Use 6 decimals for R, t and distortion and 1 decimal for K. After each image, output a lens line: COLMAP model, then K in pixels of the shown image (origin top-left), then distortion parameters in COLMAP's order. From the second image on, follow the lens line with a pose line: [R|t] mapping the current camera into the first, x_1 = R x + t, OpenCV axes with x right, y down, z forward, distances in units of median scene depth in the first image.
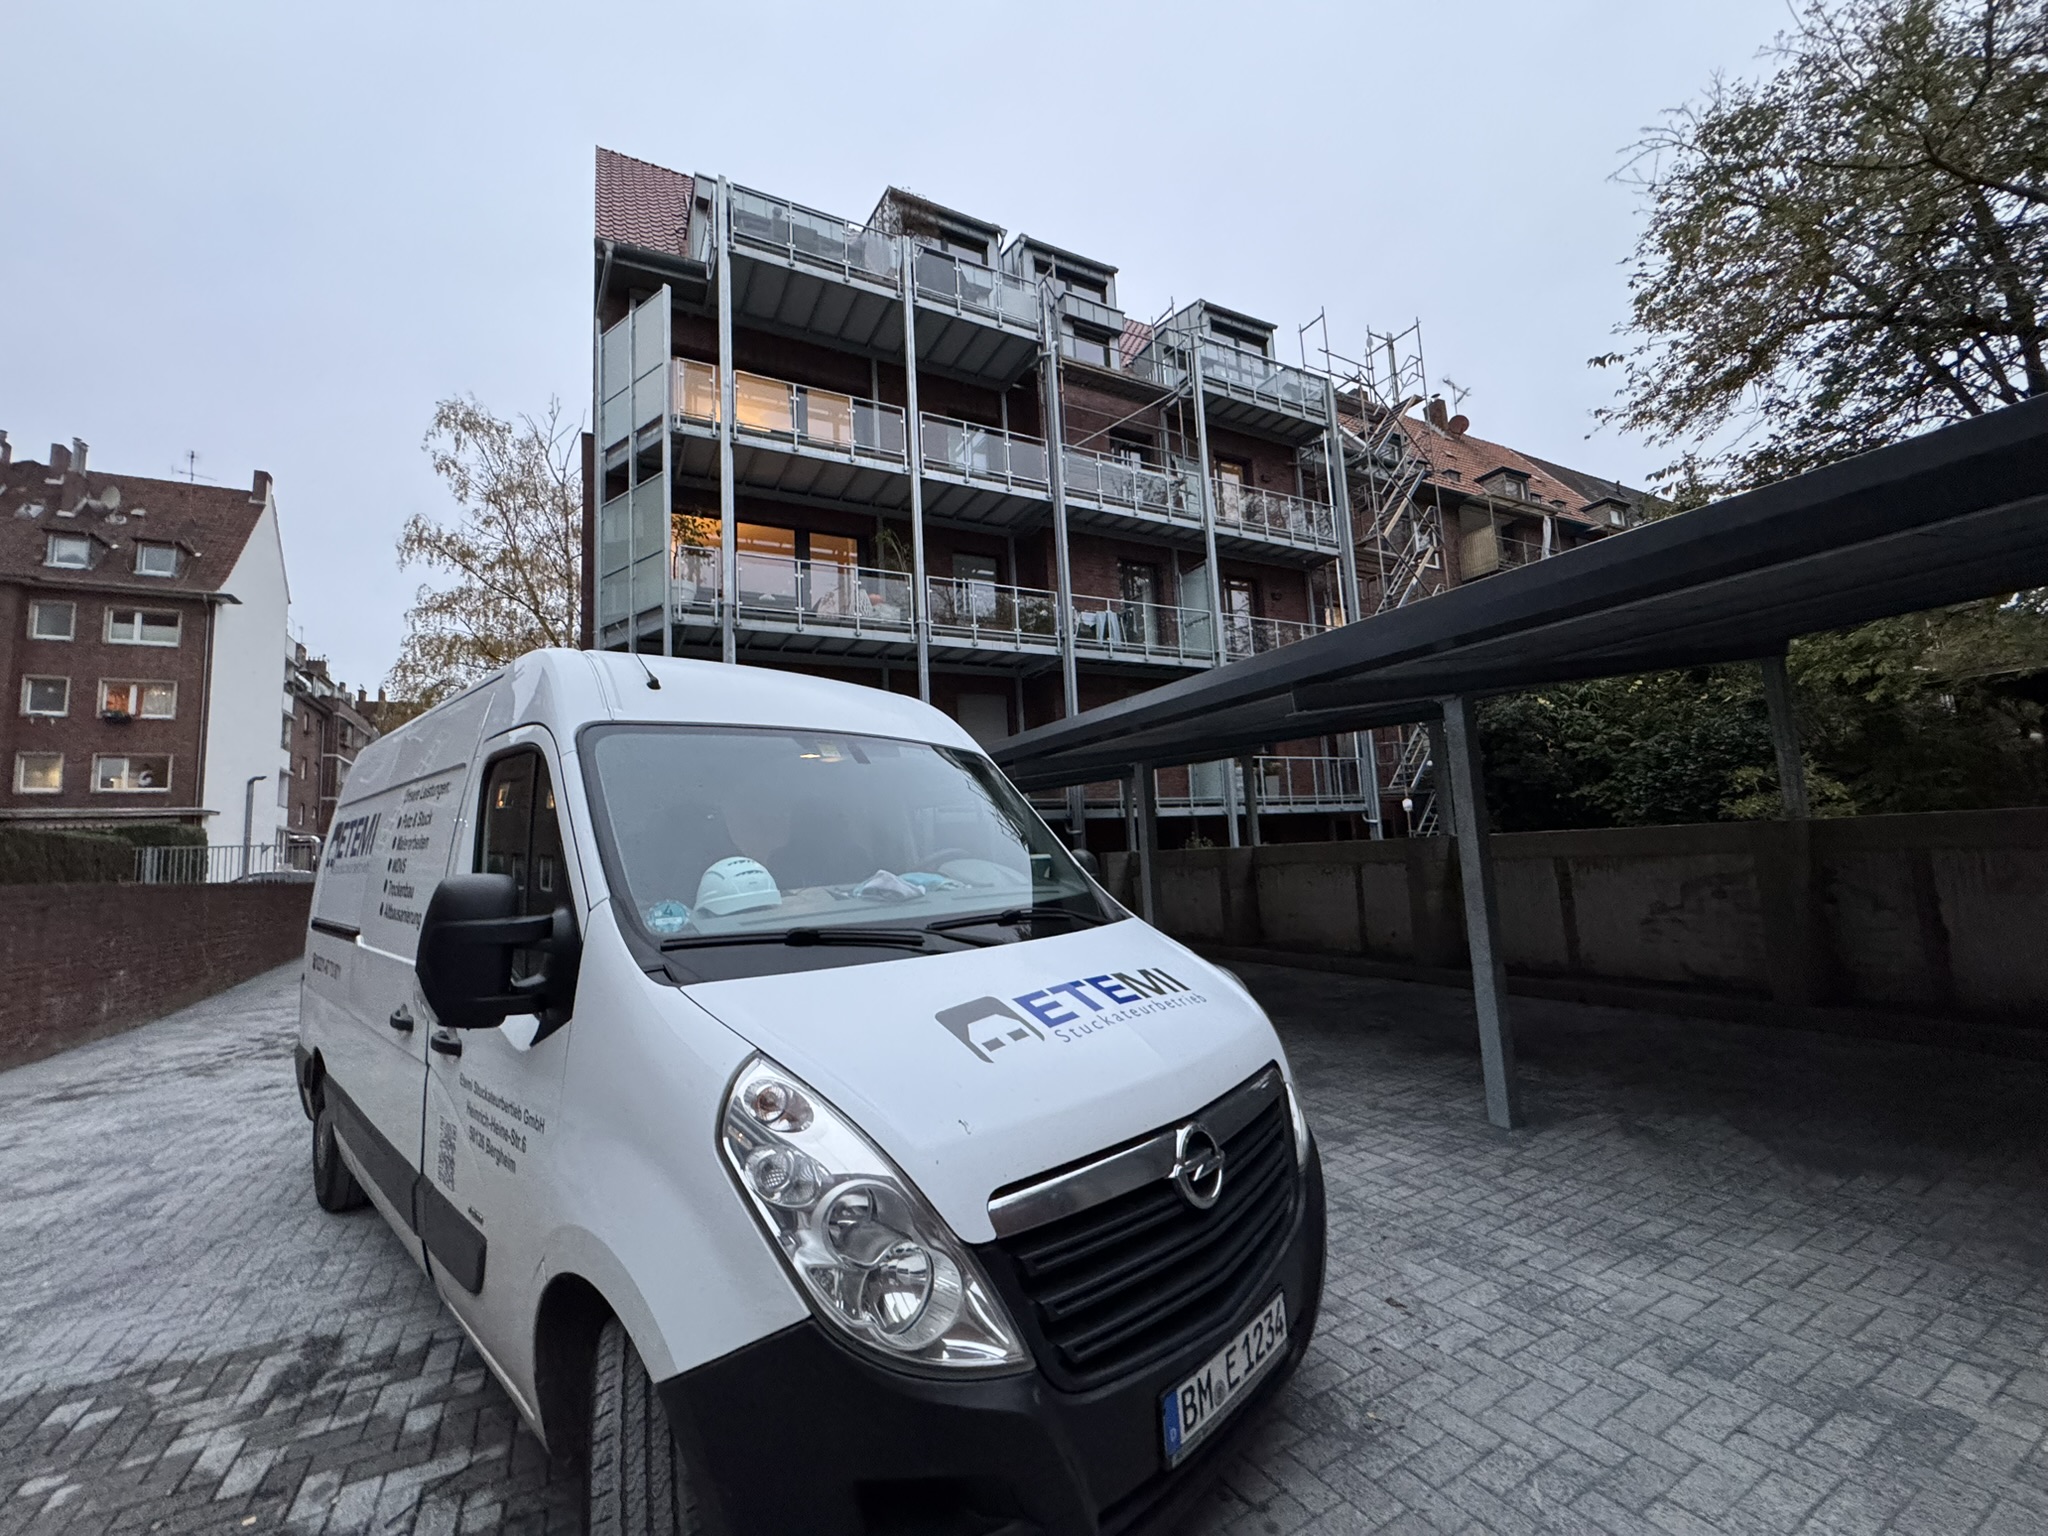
lens RADIAL K [[823.9, 0, 1024.0], [0, 823.9, 768.0], [0, 0, 1]] dist [-0.000464, -0.000160]
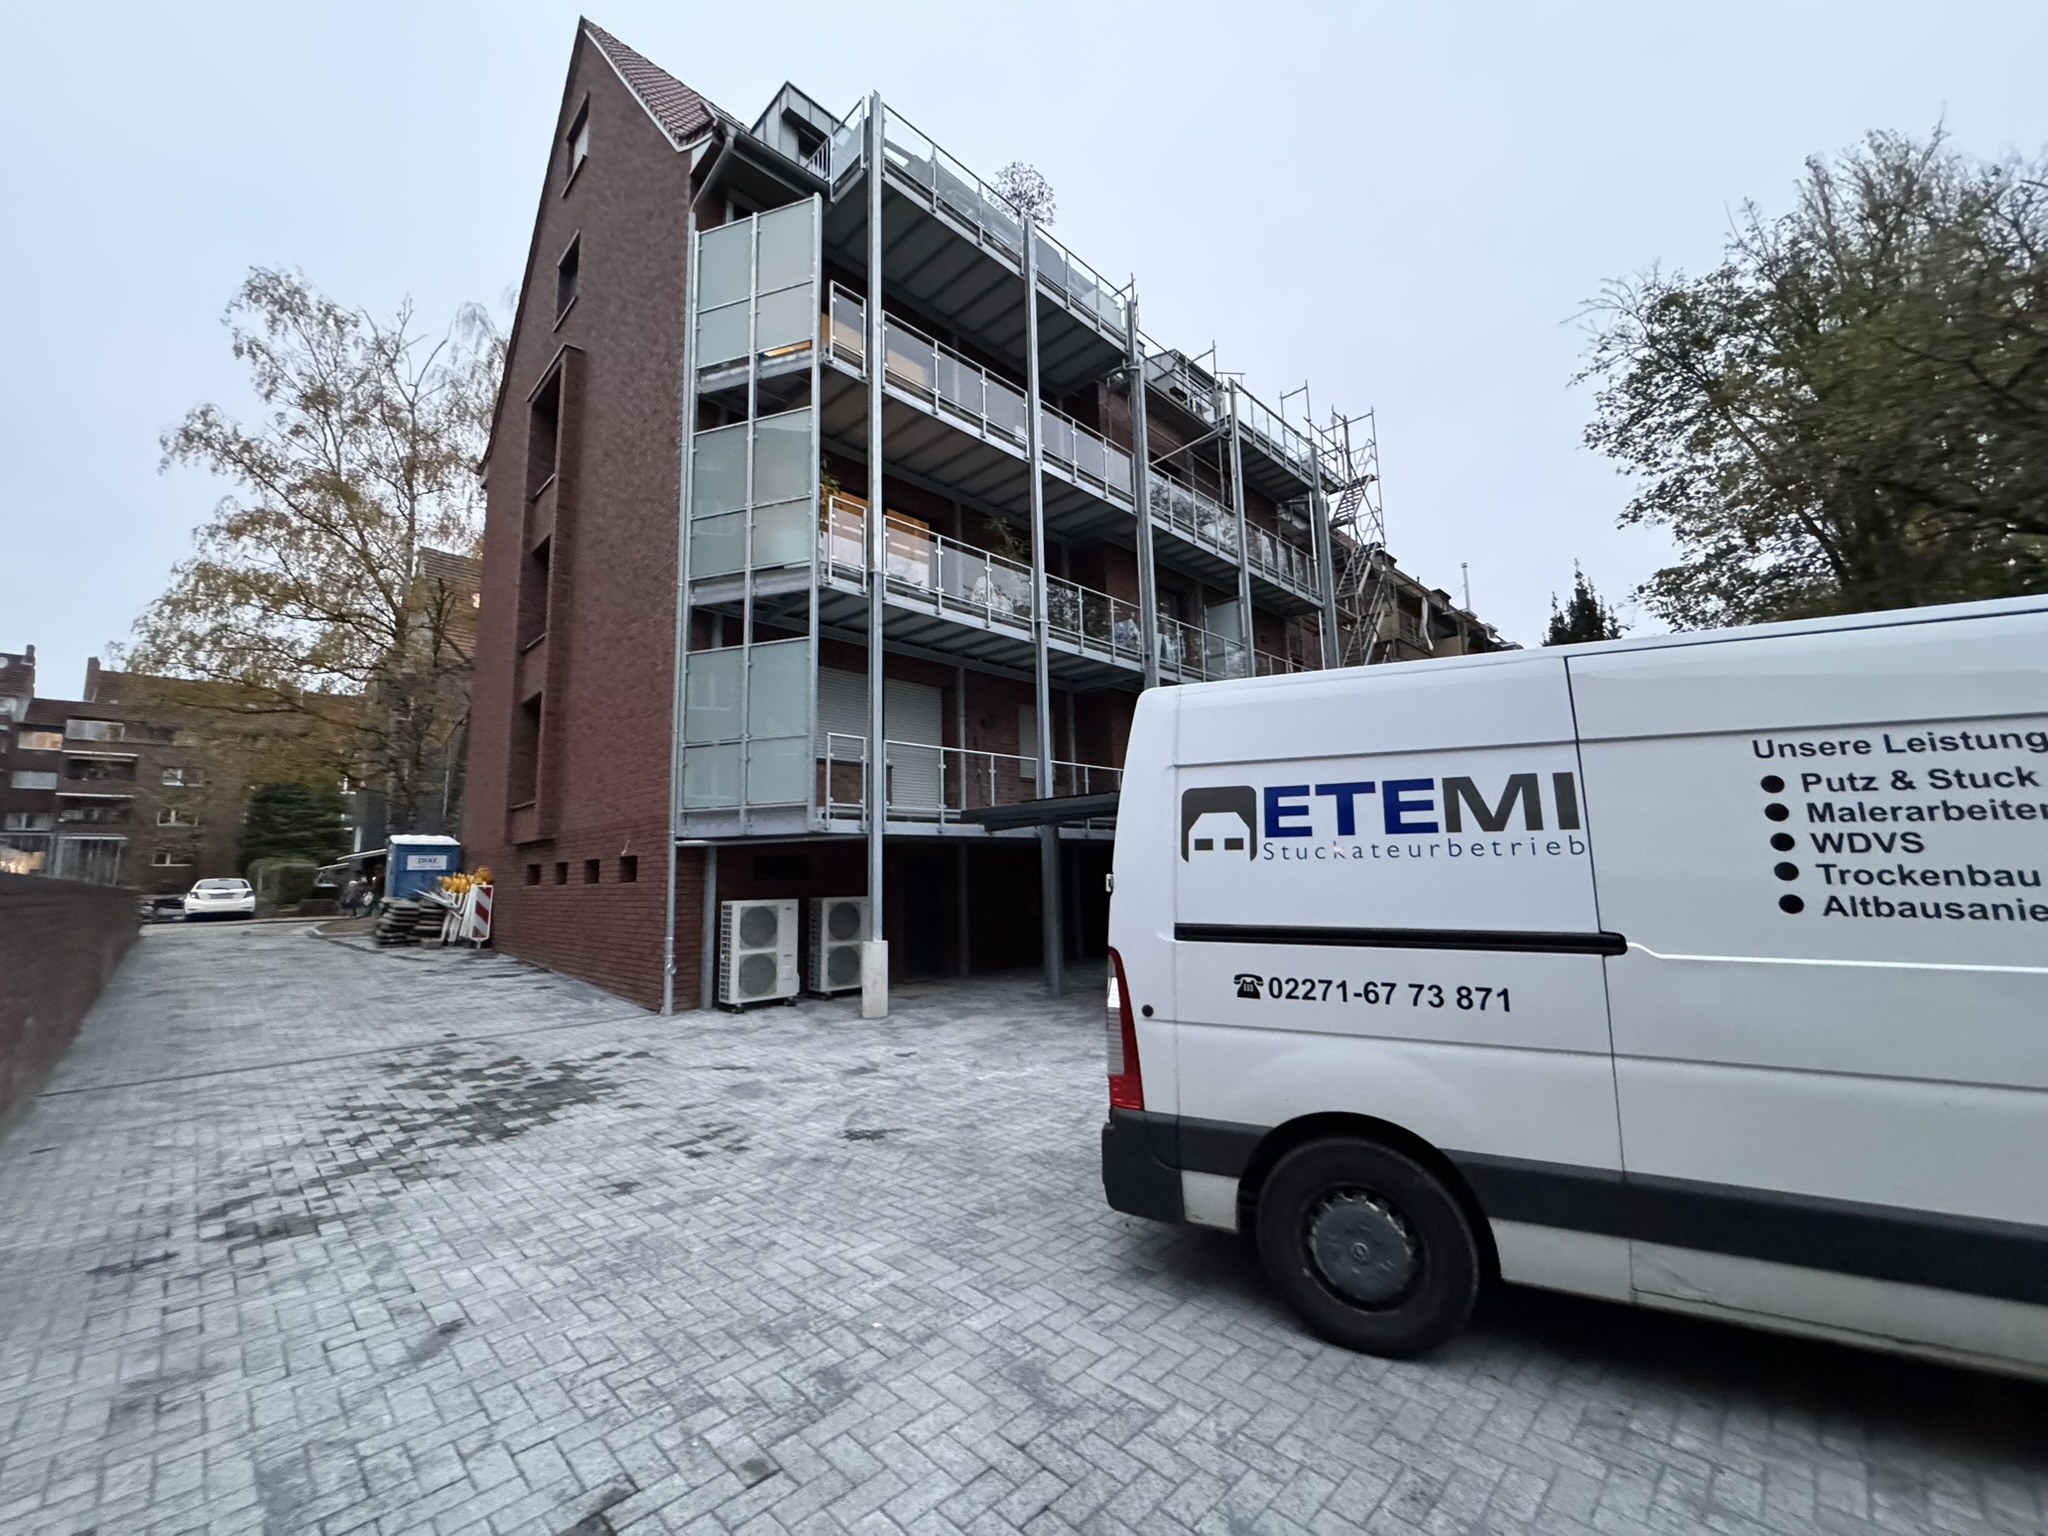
lens RADIAL K [[820.2, 0, 1024.0], [0, 820.2, 768.0], [0, 0, 1]] dist [-0.001207, -0.000277]
pose [[0.955078, 0.067638, 0.288534, -0.260237], [-0.057586, 0.997406, -0.043195, 0.019191], [-0.290707, 0.024639, 0.956495, 0.082511]]
